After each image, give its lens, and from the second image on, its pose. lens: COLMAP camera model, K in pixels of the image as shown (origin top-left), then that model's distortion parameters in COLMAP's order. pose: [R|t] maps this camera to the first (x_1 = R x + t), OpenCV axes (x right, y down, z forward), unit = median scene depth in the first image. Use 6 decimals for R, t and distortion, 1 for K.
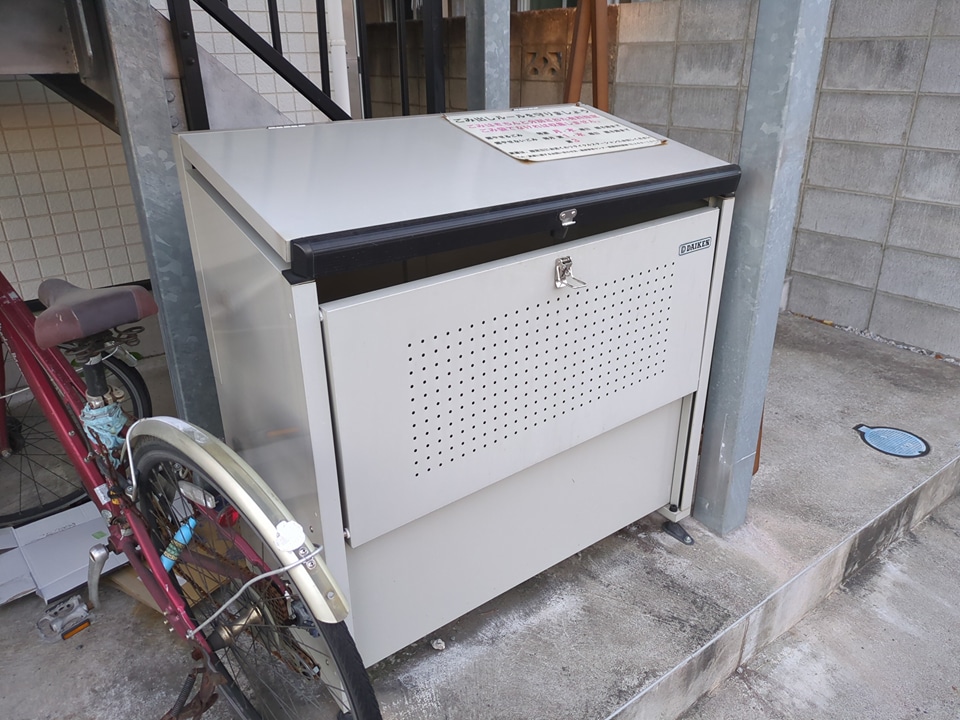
lens RADIAL K [[713.4, 0, 480.0], [0, 713.4, 360.0], [0, 0, 1]] dist [0.065971, -0.076114]
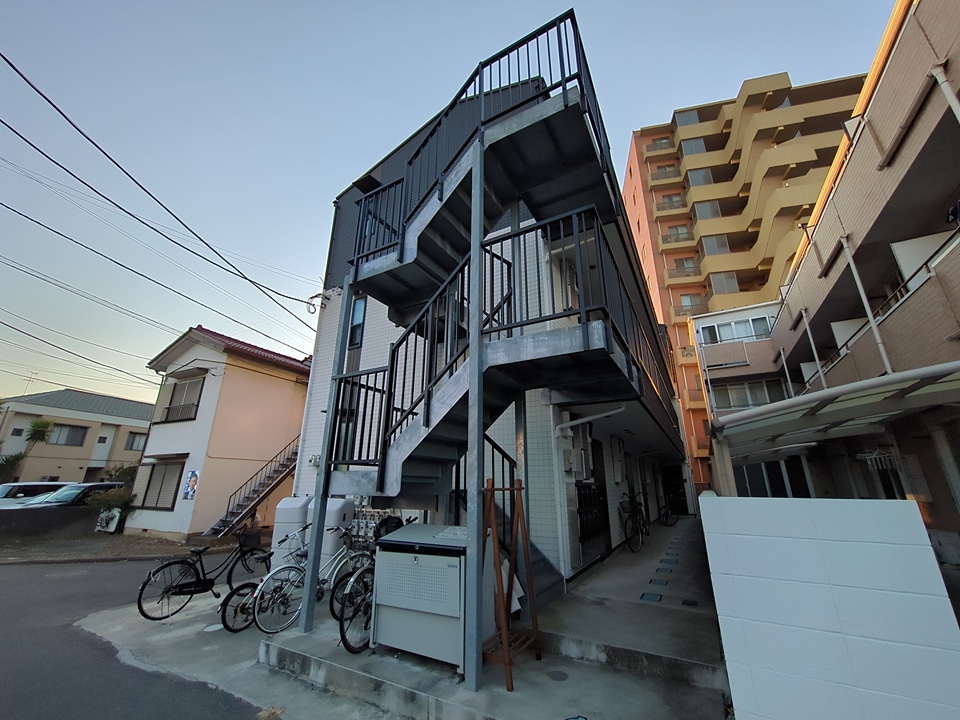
lens RADIAL K [[376.6, 0, 480.0], [0, 376.6, 360.0], [0, 0, 1]] dist [-0.001174, -0.000304]
pose [[0.390492, -0.277633, -0.877745, 2.155673], [-0.373709, 0.823547, -0.426746, -0.227480], [0.841343, 0.494662, 0.217835, 0.083811]]
